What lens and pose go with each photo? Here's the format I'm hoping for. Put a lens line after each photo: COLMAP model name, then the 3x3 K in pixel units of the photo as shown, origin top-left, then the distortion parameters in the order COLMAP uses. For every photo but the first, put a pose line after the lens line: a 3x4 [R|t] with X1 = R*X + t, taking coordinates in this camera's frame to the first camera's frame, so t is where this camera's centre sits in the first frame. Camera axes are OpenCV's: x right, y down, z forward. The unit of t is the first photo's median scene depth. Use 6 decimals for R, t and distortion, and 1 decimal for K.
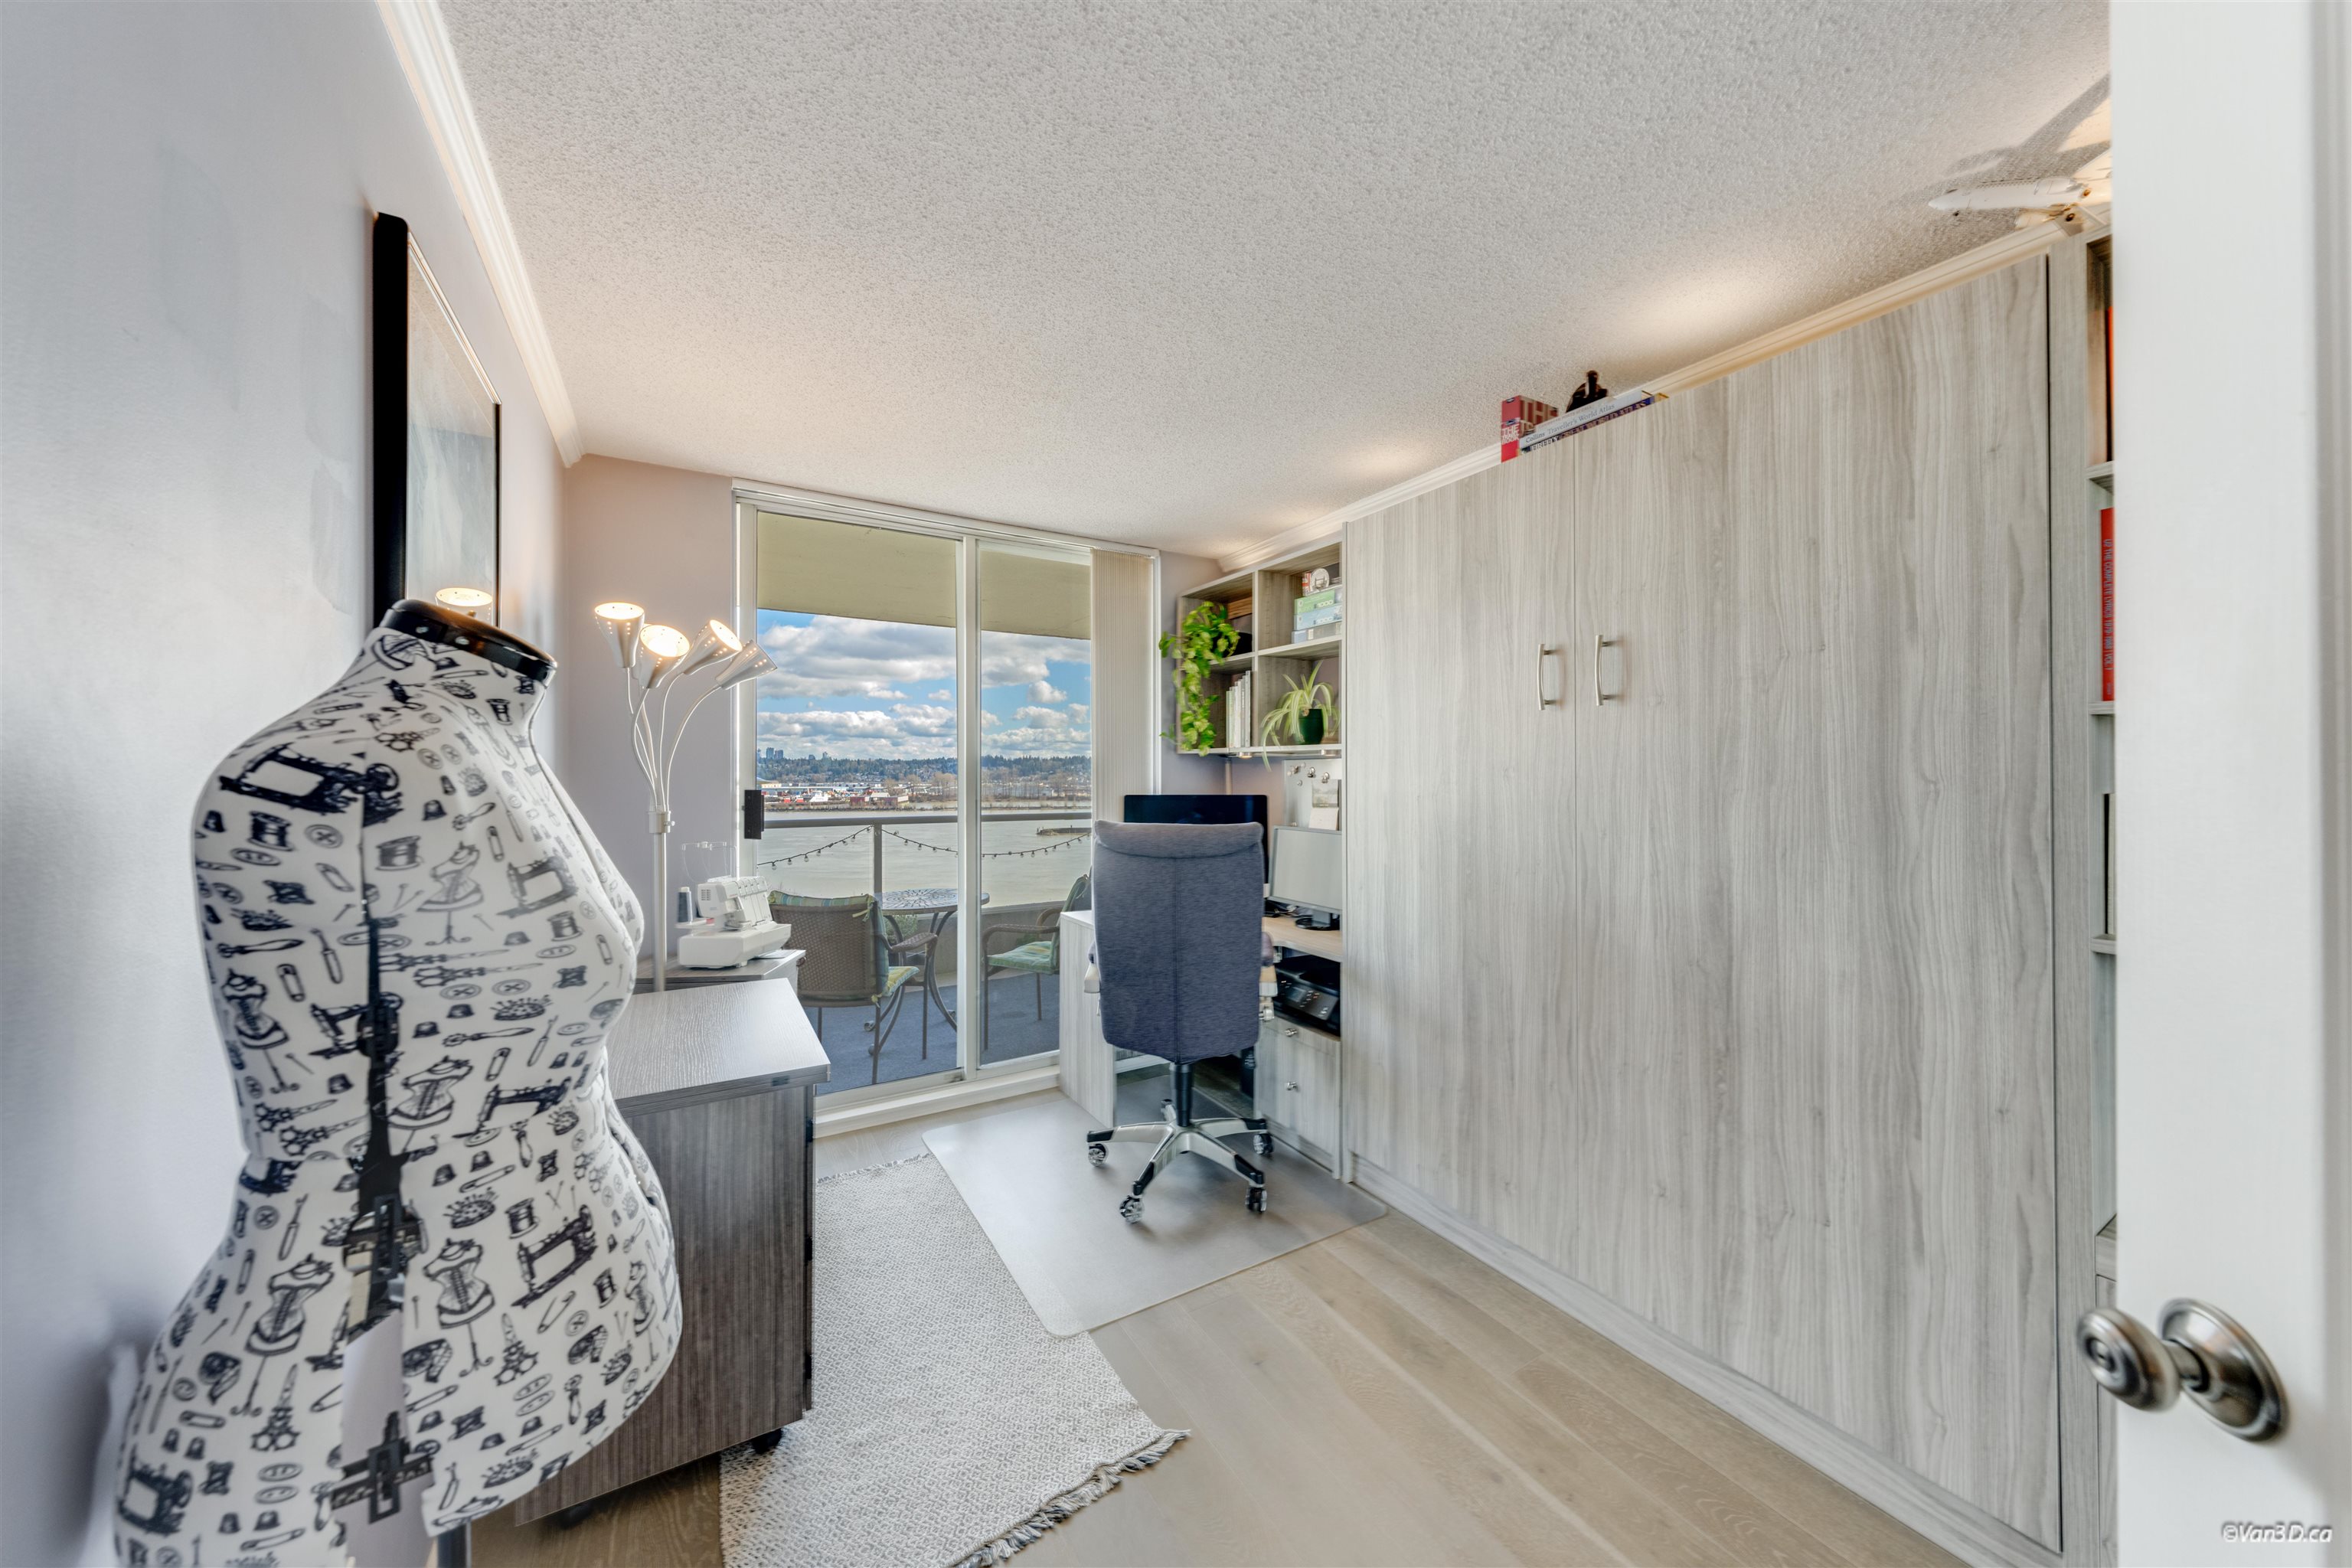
lens RADIAL K [[803.2, 0, 1167.8], [0, 803.2, 771.6], [0, 0, 1]] dist [-0.002130, 0.000058]
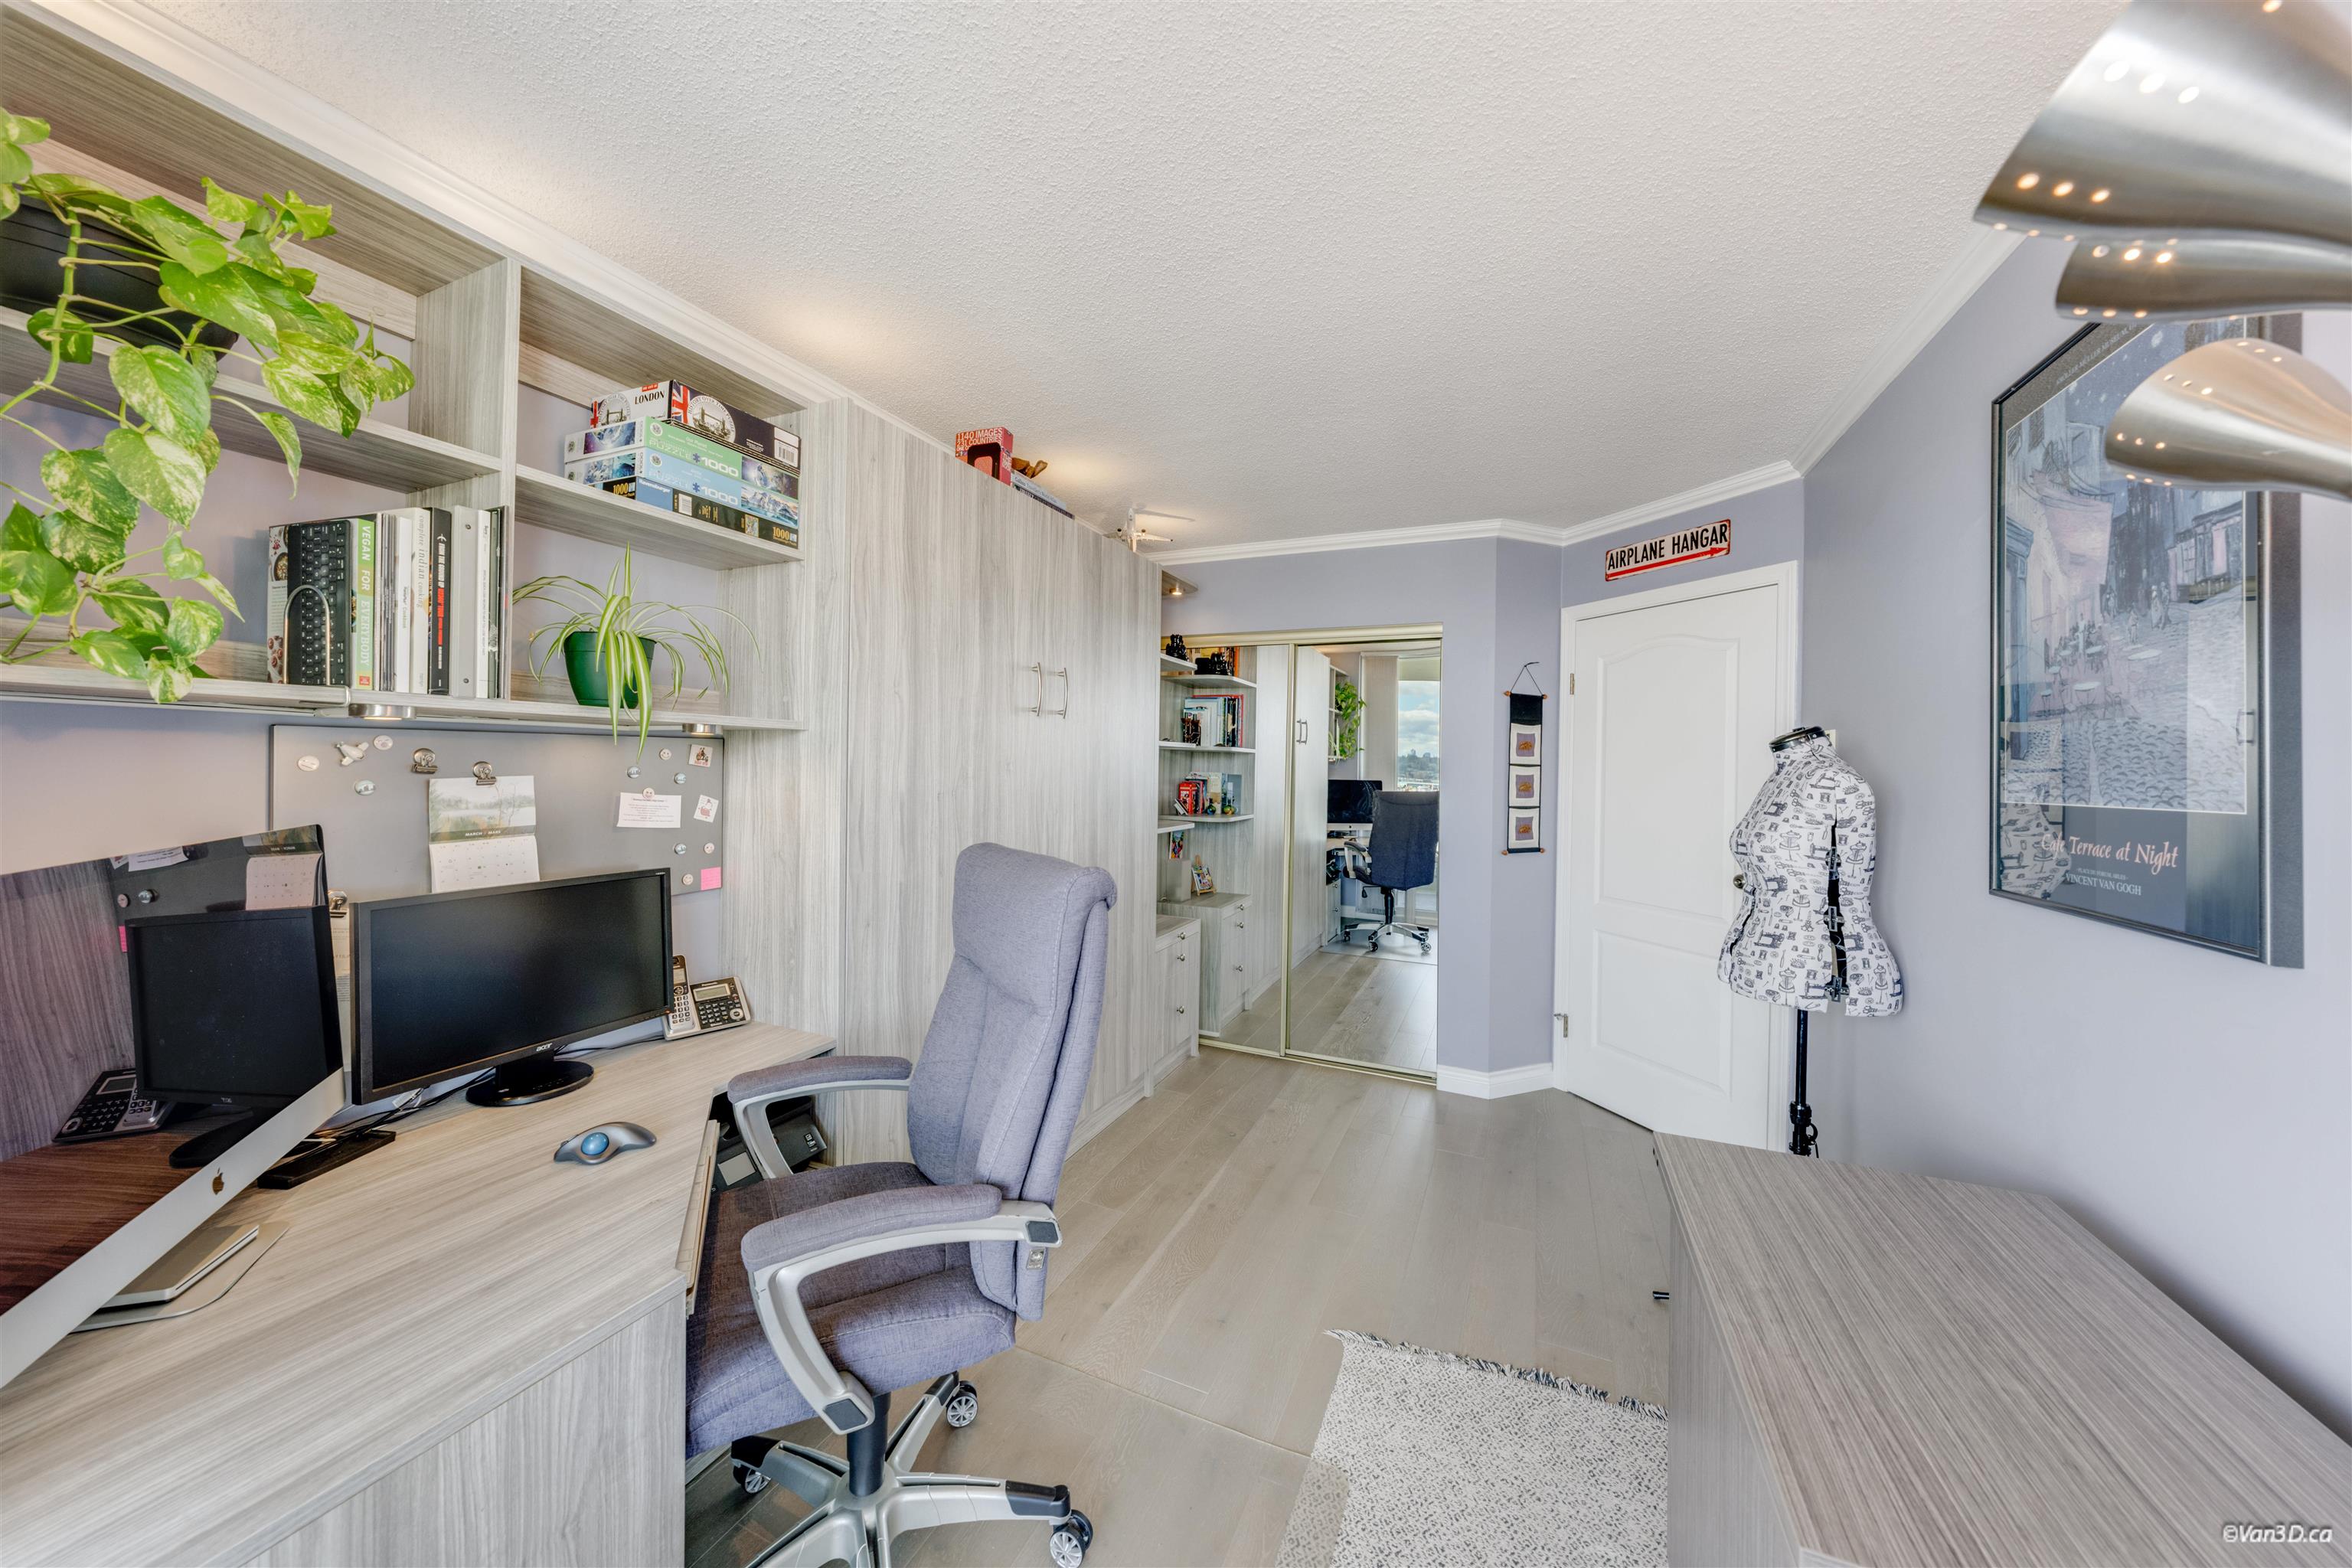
lens RADIAL K [[817.6, 0, 1180.6], [0, 817.6, 770.1], [0, 0, 1]] dist [-0.006693, 0.000048]
pose [[-0.594767, -0.005611, 0.803879, -0.597893], [-0.006464, 0.999977, 0.002196, 0.002126], [-0.803872, -0.003890, -0.594789, 1.399688]]
